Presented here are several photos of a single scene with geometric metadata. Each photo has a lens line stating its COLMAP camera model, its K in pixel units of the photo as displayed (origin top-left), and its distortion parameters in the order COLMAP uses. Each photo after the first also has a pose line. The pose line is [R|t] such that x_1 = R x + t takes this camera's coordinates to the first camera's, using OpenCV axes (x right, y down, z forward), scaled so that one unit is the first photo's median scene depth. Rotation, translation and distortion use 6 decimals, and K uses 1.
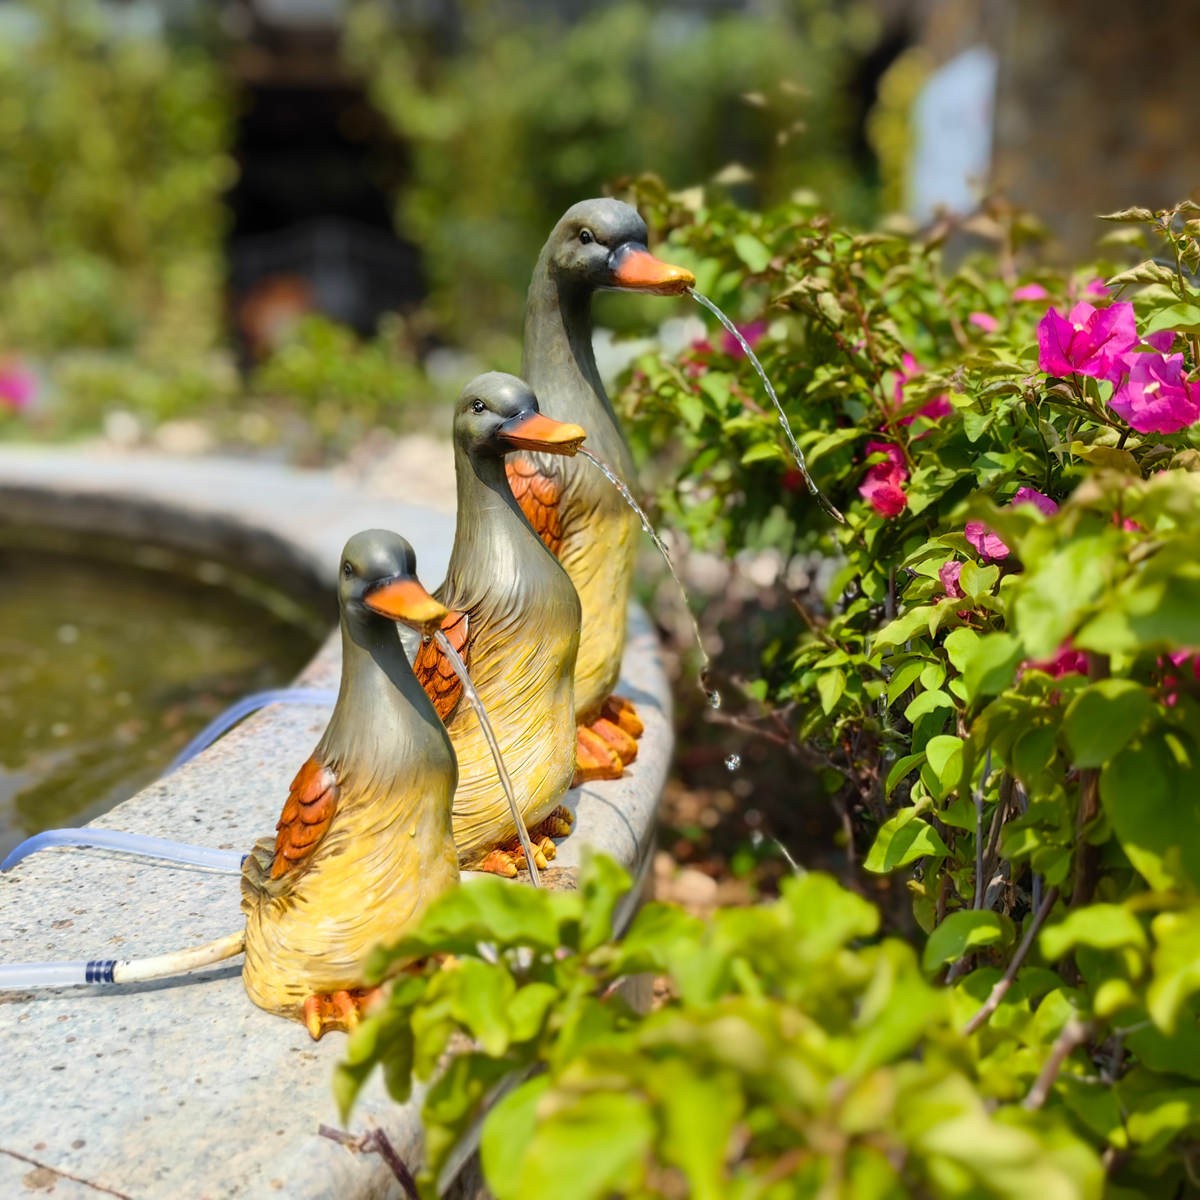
lens RADIAL K [[1279.2, 0, 617.0], [0, 1279.2, 594.3], [0, 0, 1]] dist [0.018750, -0.037117]
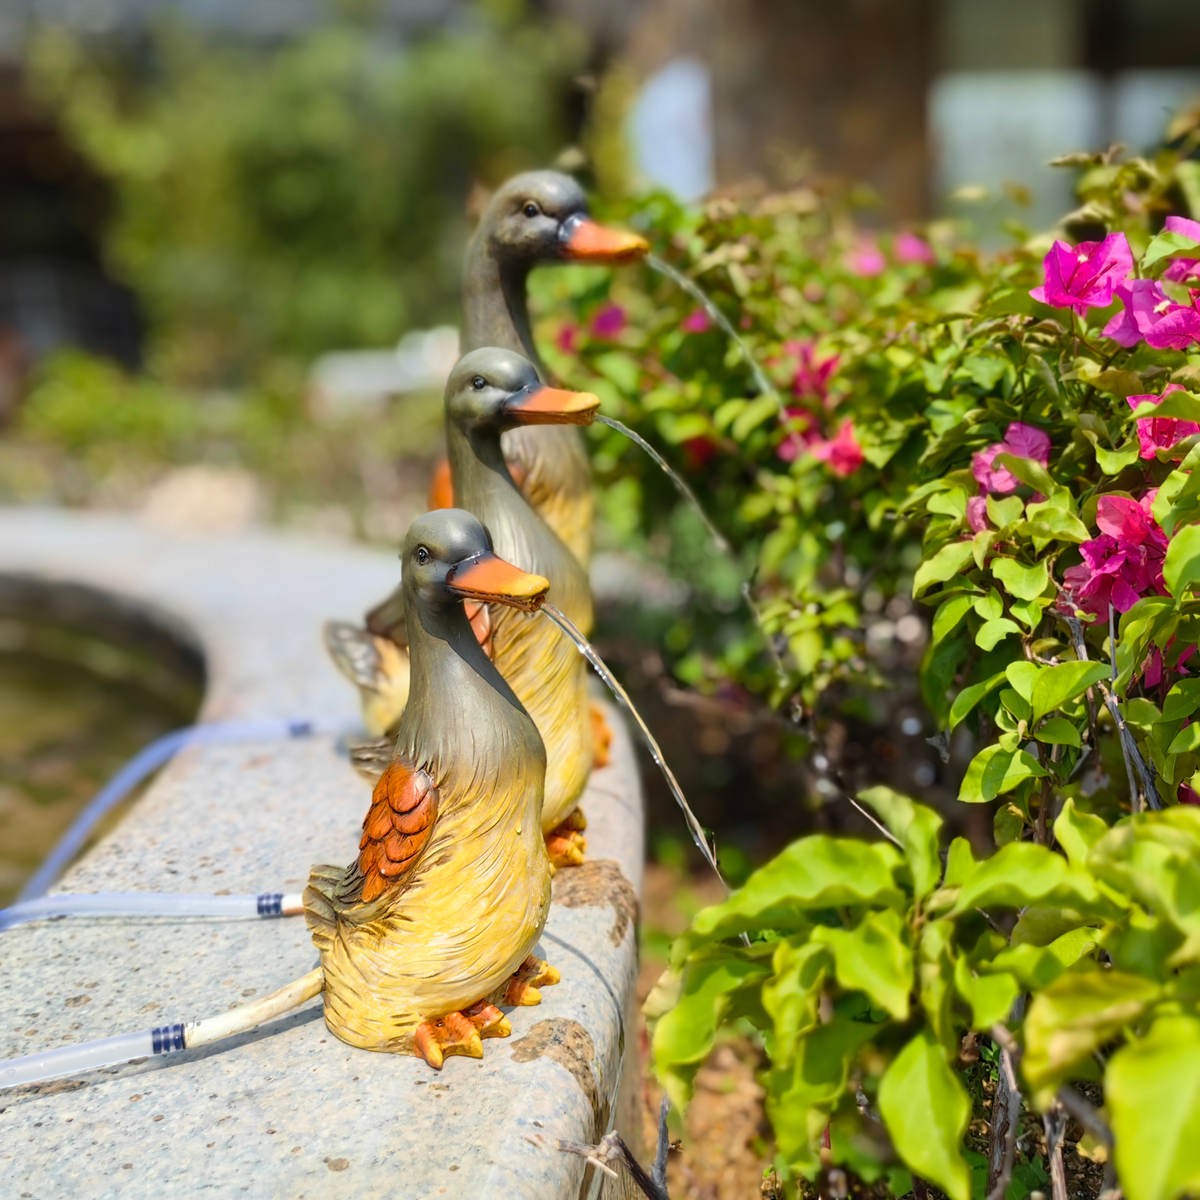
lens RADIAL K [[1279.2, 0, 617.0], [0, 1279.2, 594.3], [0, 0, 1]] dist [0.018750, -0.037117]
pose [[0.975535, -0.106258, 0.192461, -0.241181], [0.109514, 0.993965, -0.006328, 0.029605], [-0.190627, 0.027250, 0.981284, 0.066458]]
